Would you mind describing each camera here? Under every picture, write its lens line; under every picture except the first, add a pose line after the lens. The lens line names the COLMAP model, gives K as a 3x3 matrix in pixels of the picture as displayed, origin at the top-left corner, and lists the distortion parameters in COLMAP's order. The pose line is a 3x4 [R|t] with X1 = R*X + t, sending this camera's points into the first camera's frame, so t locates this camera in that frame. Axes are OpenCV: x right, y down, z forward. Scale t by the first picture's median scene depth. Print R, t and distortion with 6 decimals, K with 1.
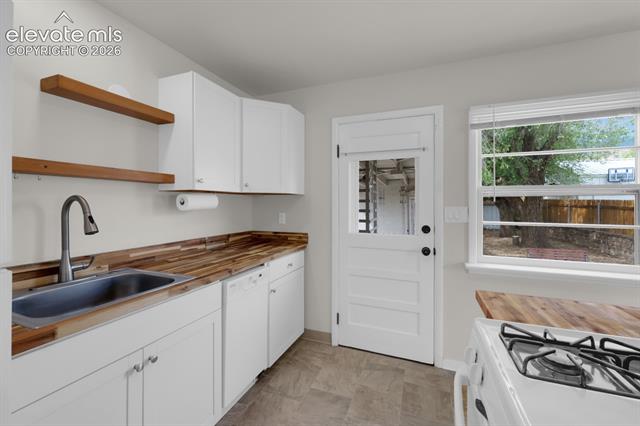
lens RADIAL K [[275.8, 0, 319.0], [0, 275.8, 207.4], [0, 0, 1]] dist [0.004579, 0.000096]
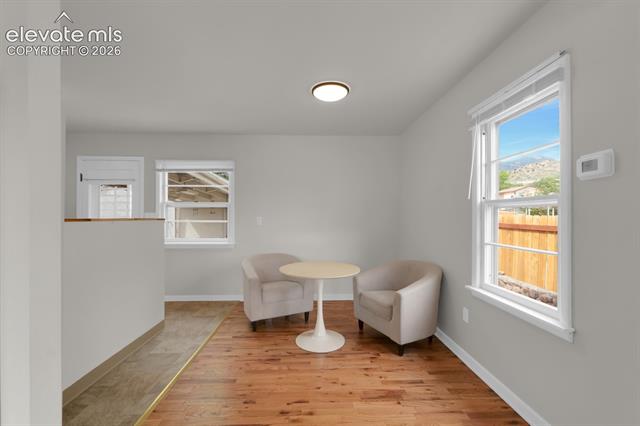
lens RADIAL K [[275.8, 0, 320.0], [0, 275.8, 213.3], [0, 0, 1]] dist [0.004579, 0.000096]
pose [[0.919824, 0.001833, 0.392328, 0.694983], [0.002888, 0.999930, -0.011442, 0.023045], [-0.392321, 0.011658, 0.919754, -0.972716]]
